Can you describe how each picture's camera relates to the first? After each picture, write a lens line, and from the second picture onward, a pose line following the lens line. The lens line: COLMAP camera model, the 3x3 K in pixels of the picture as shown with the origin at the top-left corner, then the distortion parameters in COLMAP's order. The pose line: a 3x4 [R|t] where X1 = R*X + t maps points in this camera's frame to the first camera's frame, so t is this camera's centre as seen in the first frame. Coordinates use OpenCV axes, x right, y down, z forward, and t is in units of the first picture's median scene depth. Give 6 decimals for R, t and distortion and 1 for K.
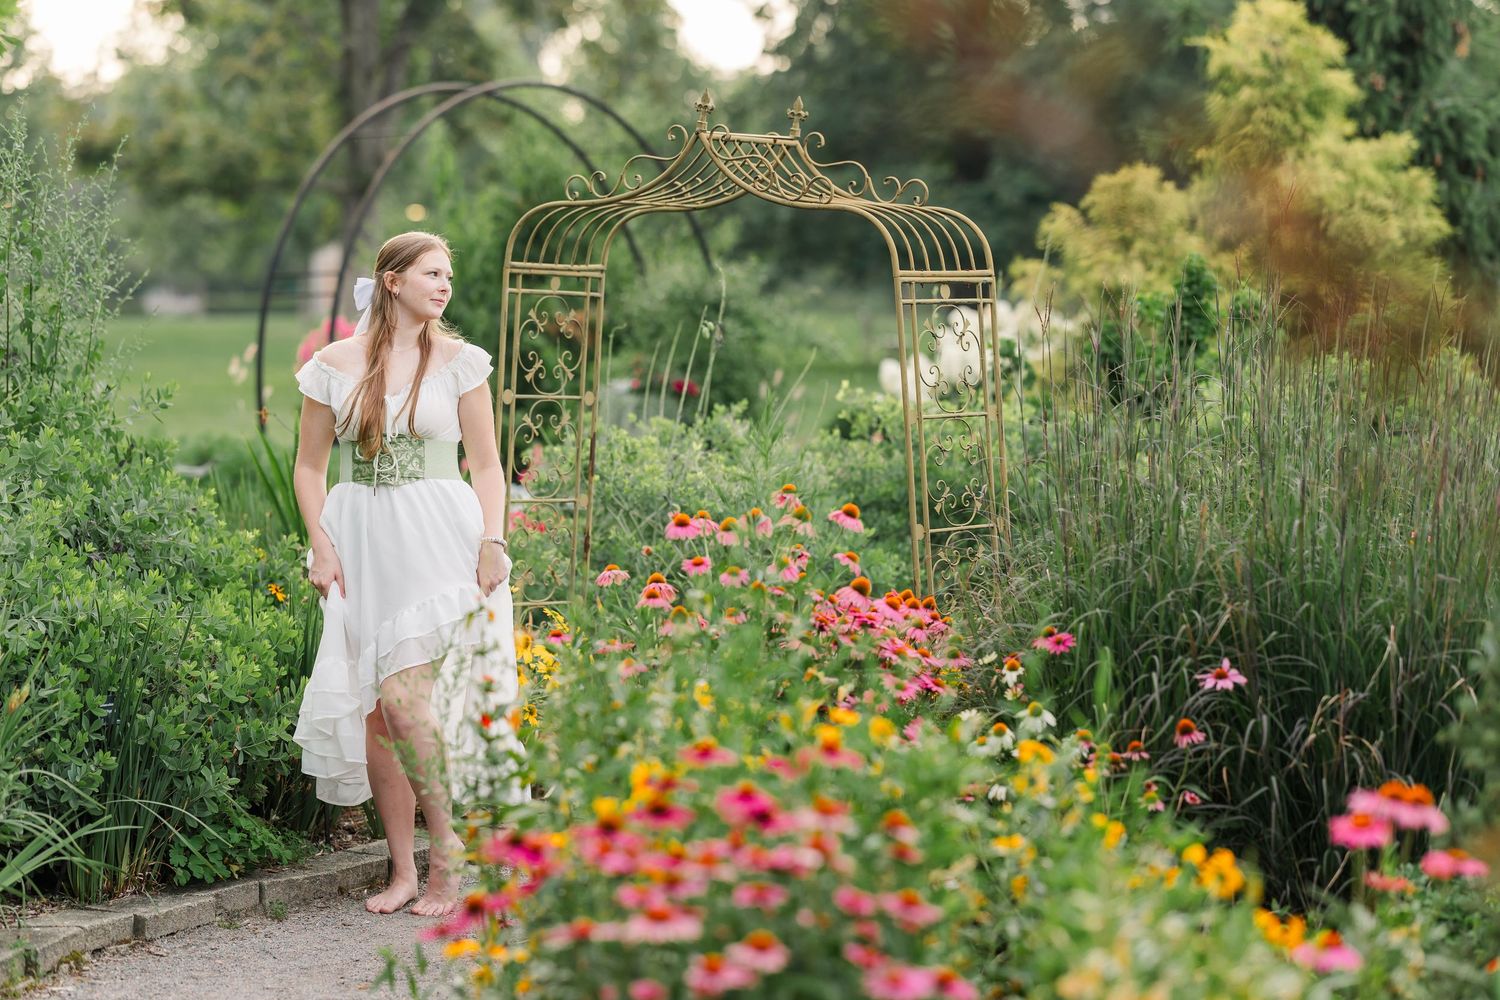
lens RADIAL K [[3802.3, 0, 750.0], [0, 3802.3, 500.0], [0, 0, 1]] dist [0.005222, 0.005451]
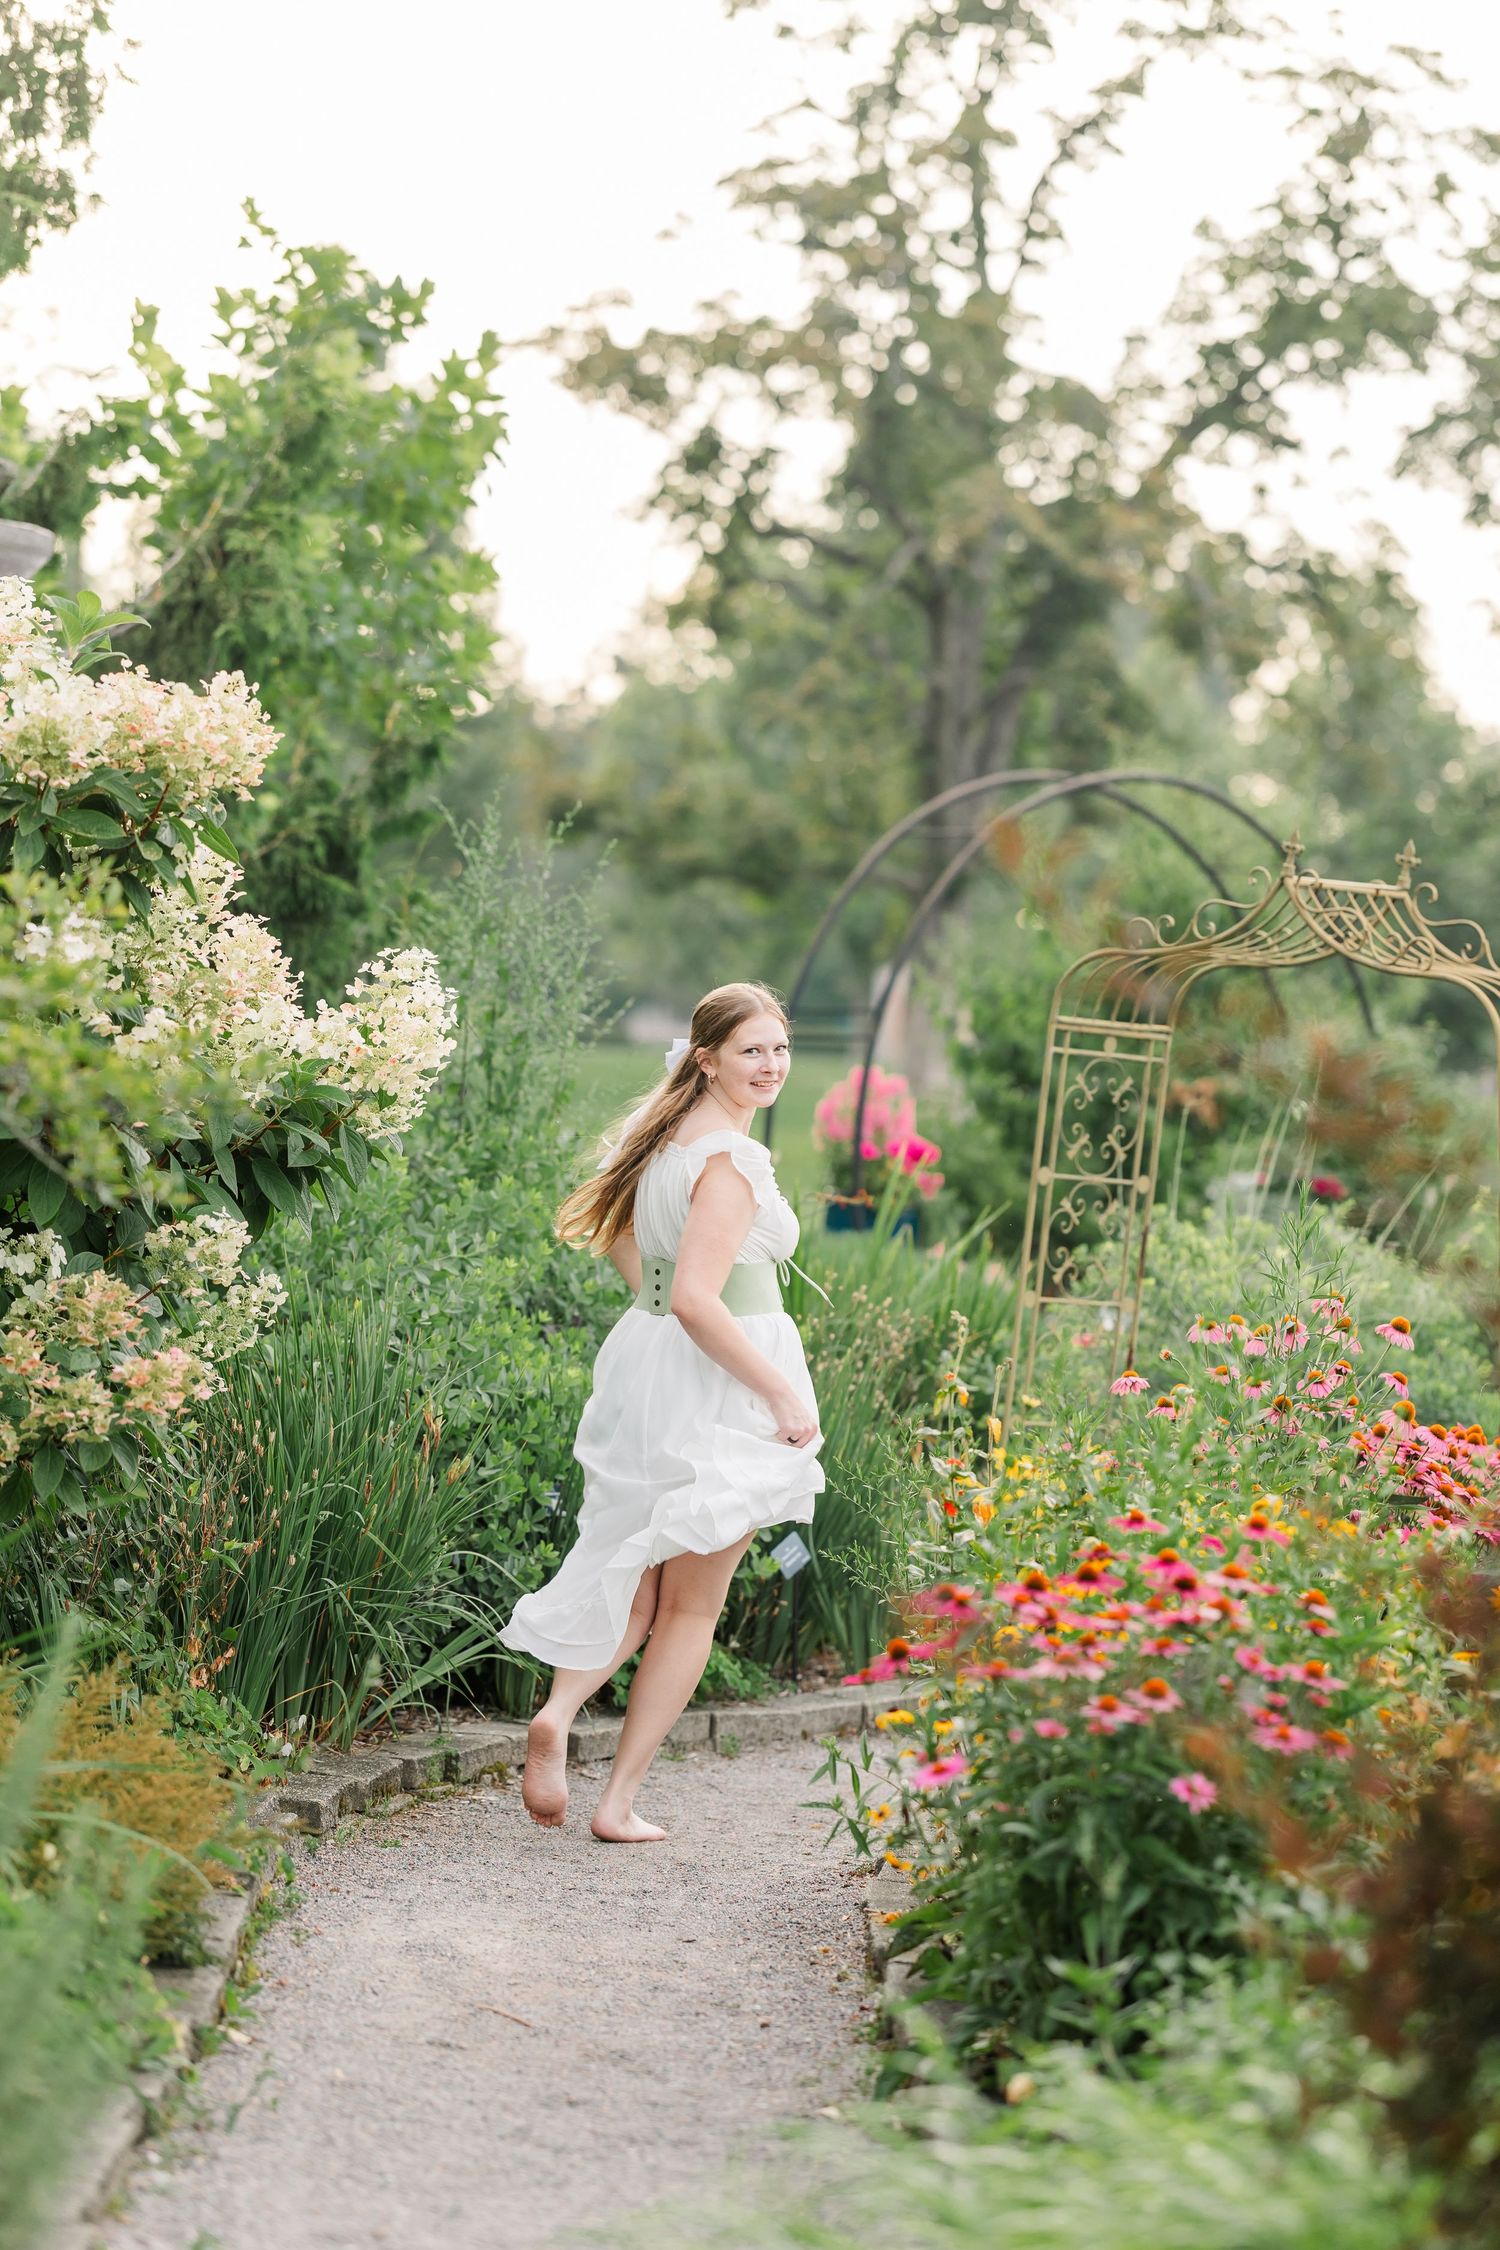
lens RADIAL K [[5703.4, 0, 750.0], [0, 5703.4, 1125.0], [0, 0, 1]] dist [0.005222, 0.005451]
pose [[0.988965, 0.060857, -0.135071, 0.044194], [-0.066185, 0.997182, -0.035310, 0.011106], [0.132541, 0.043860, 0.990207, -0.273652]]
